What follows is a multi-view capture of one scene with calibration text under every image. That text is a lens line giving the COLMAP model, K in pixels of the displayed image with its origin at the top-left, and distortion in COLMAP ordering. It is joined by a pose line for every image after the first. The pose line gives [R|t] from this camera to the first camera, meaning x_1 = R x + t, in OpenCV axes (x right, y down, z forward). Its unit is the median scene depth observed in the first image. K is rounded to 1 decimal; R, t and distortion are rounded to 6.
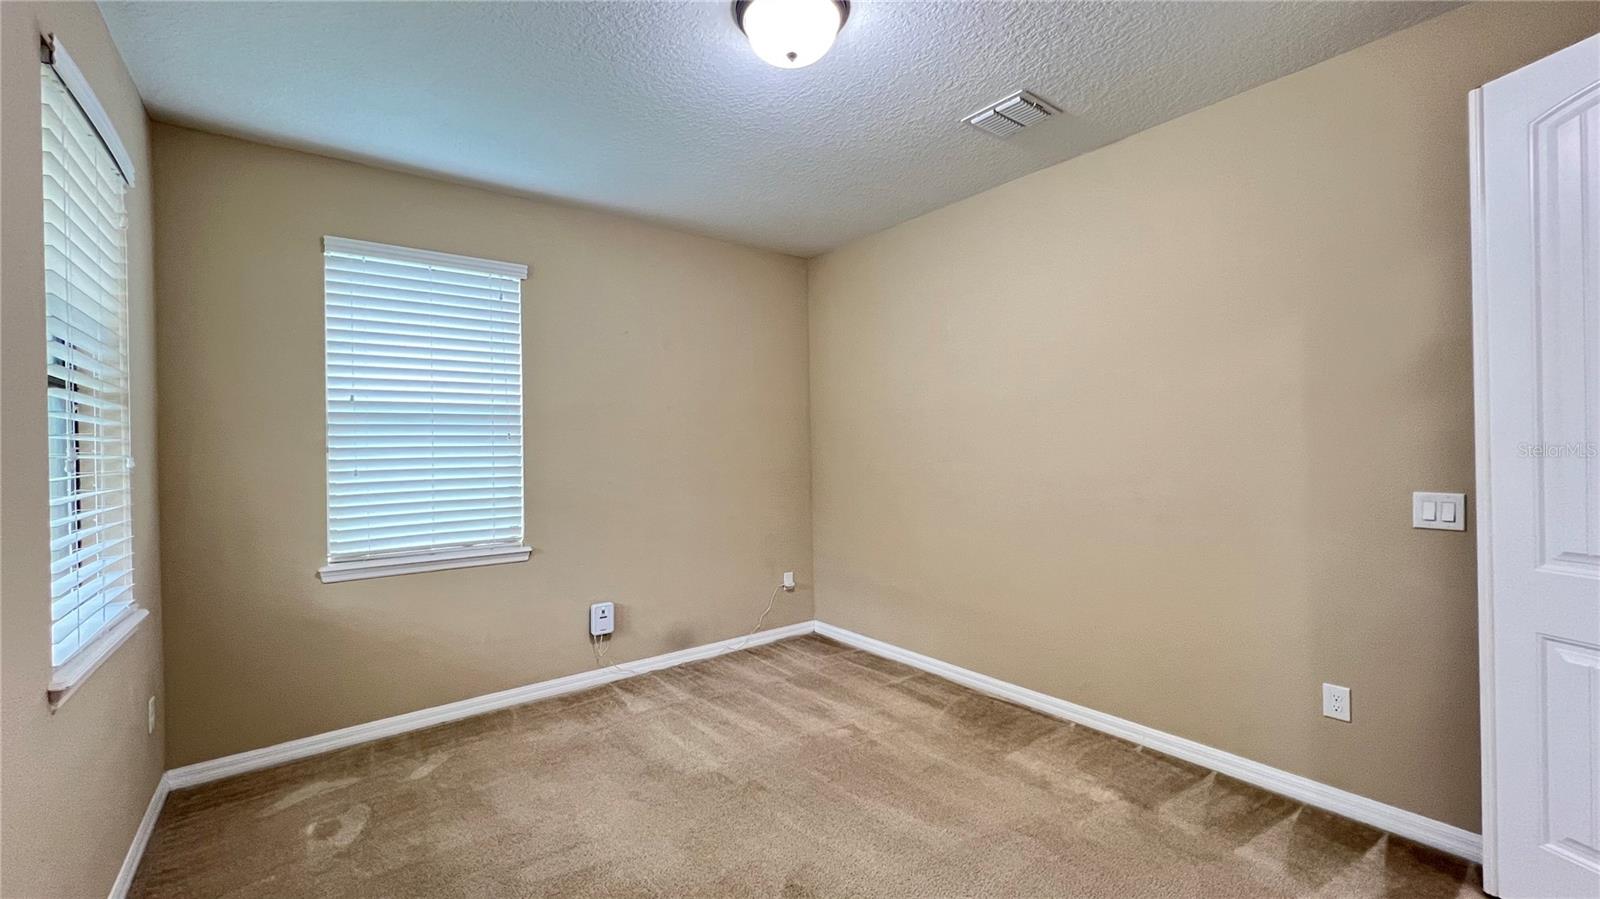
lens RADIAL K [[638.4, 0, 794.2], [0, 638.4, 448.3], [0, 0, 1]] dist [-0.000375, 0.000037]
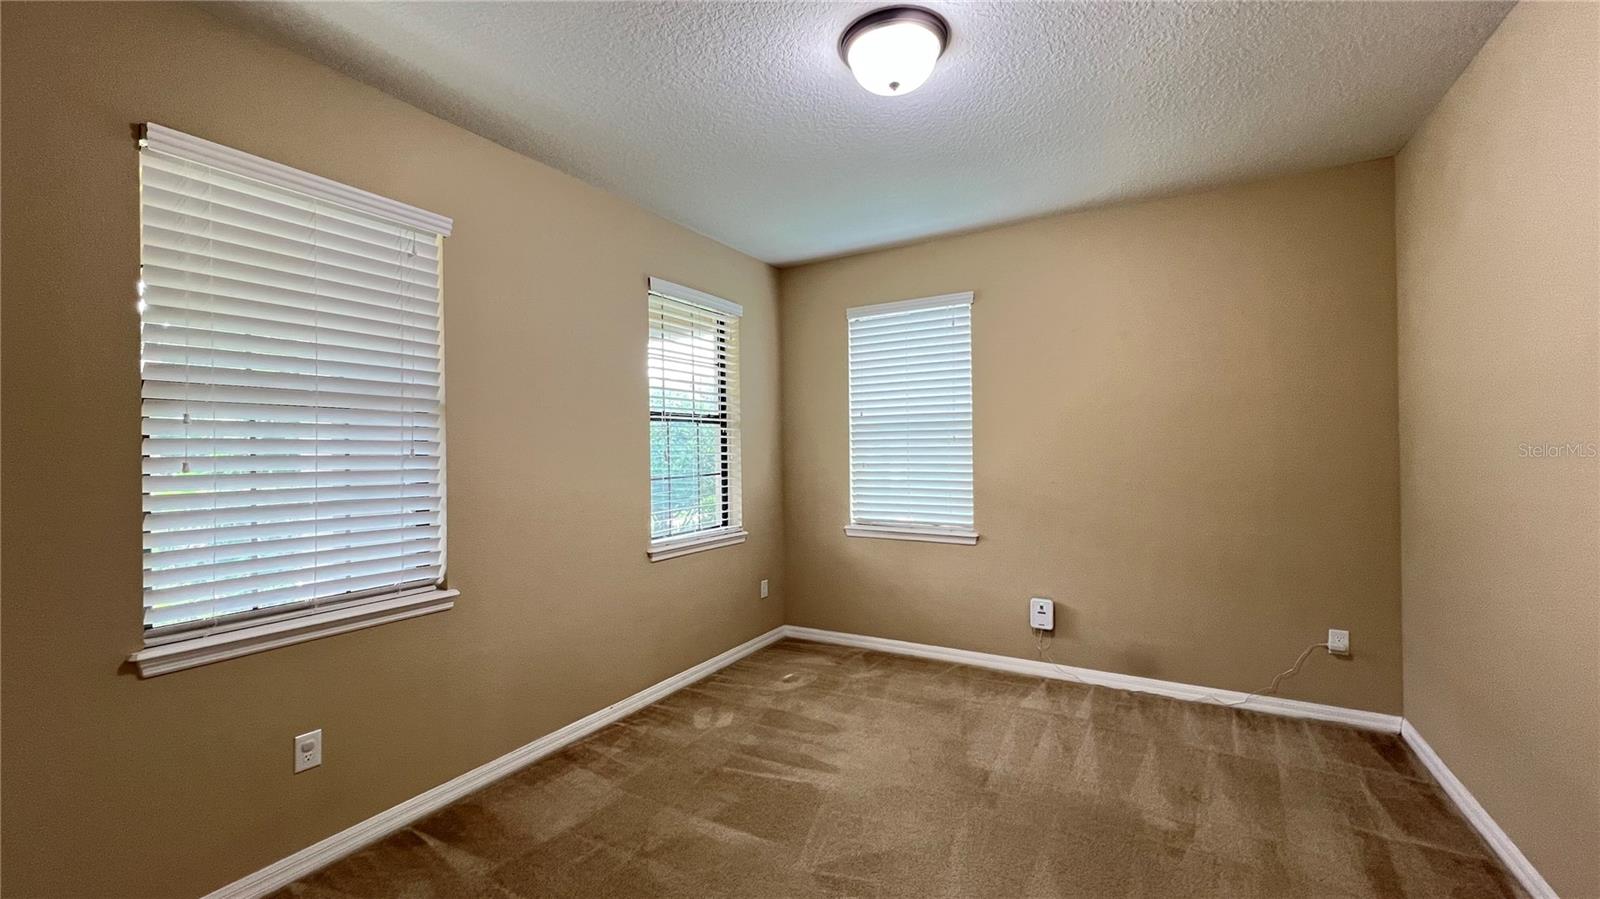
lens RADIAL K [[638.4, 0, 794.2], [0, 638.4, 448.3], [0, 0, 1]] dist [-0.000375, 0.000037]
pose [[0.376931, 0.012701, -0.926154, 0.549355], [0.004124, 0.999873, 0.015390, -0.020367], [0.926232, -0.009620, 0.376831, 0.265521]]
